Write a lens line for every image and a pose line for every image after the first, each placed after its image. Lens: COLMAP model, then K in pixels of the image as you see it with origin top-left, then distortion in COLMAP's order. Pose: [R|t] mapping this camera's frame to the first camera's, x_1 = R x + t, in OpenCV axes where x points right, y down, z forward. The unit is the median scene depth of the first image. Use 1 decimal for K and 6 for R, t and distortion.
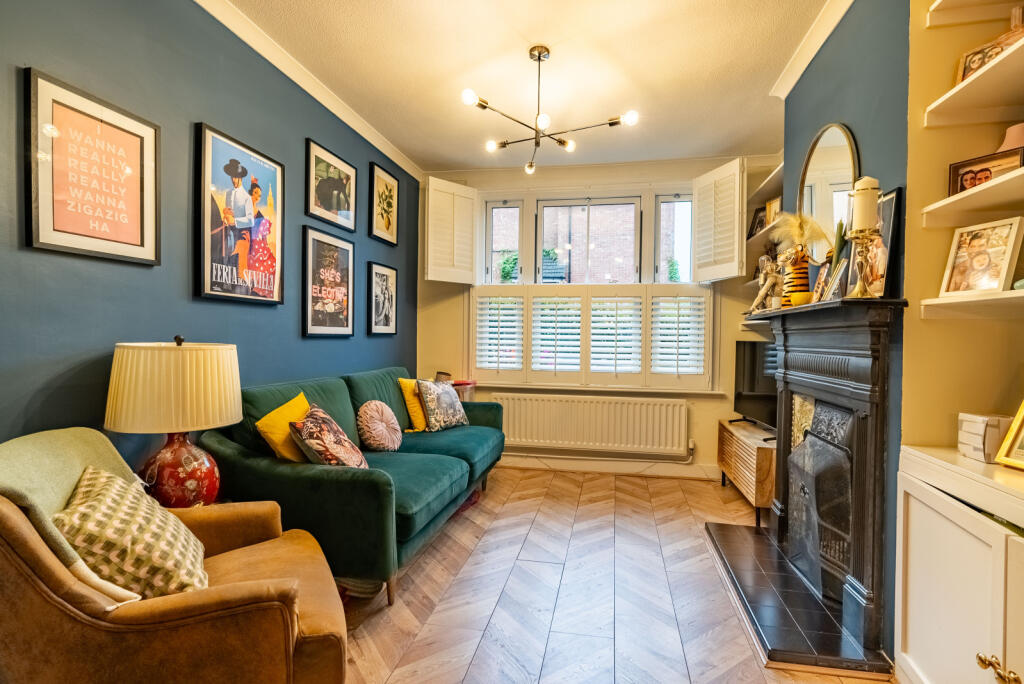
lens RADIAL K [[495.8, 0, 514.9], [0, 495.8, 340.8], [0, 0, 1]] dist [-0.001702, 0.000071]
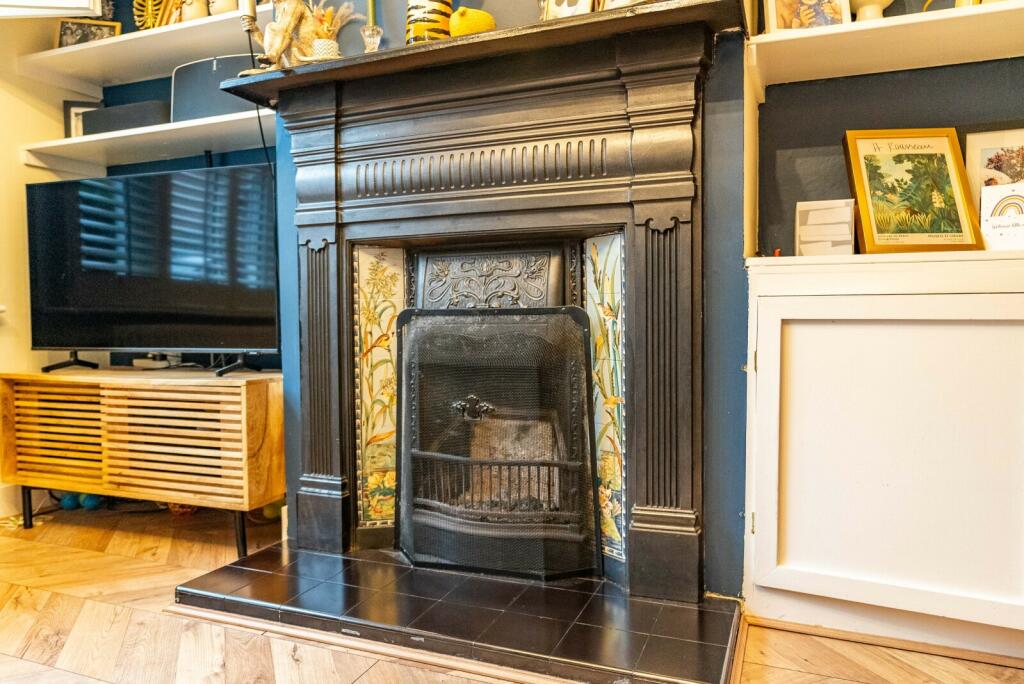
lens RADIAL K [[703.1, 0, 510.1], [0, 703.1, 345.8], [0, 0, 1]] dist [0.011811, 0.002345]
pose [[0.188955, -0.051077, 0.980656, -0.110402], [0.020479, 0.998634, 0.048068, 0.172288], [-0.981772, 0.011000, 0.189743, 0.706672]]
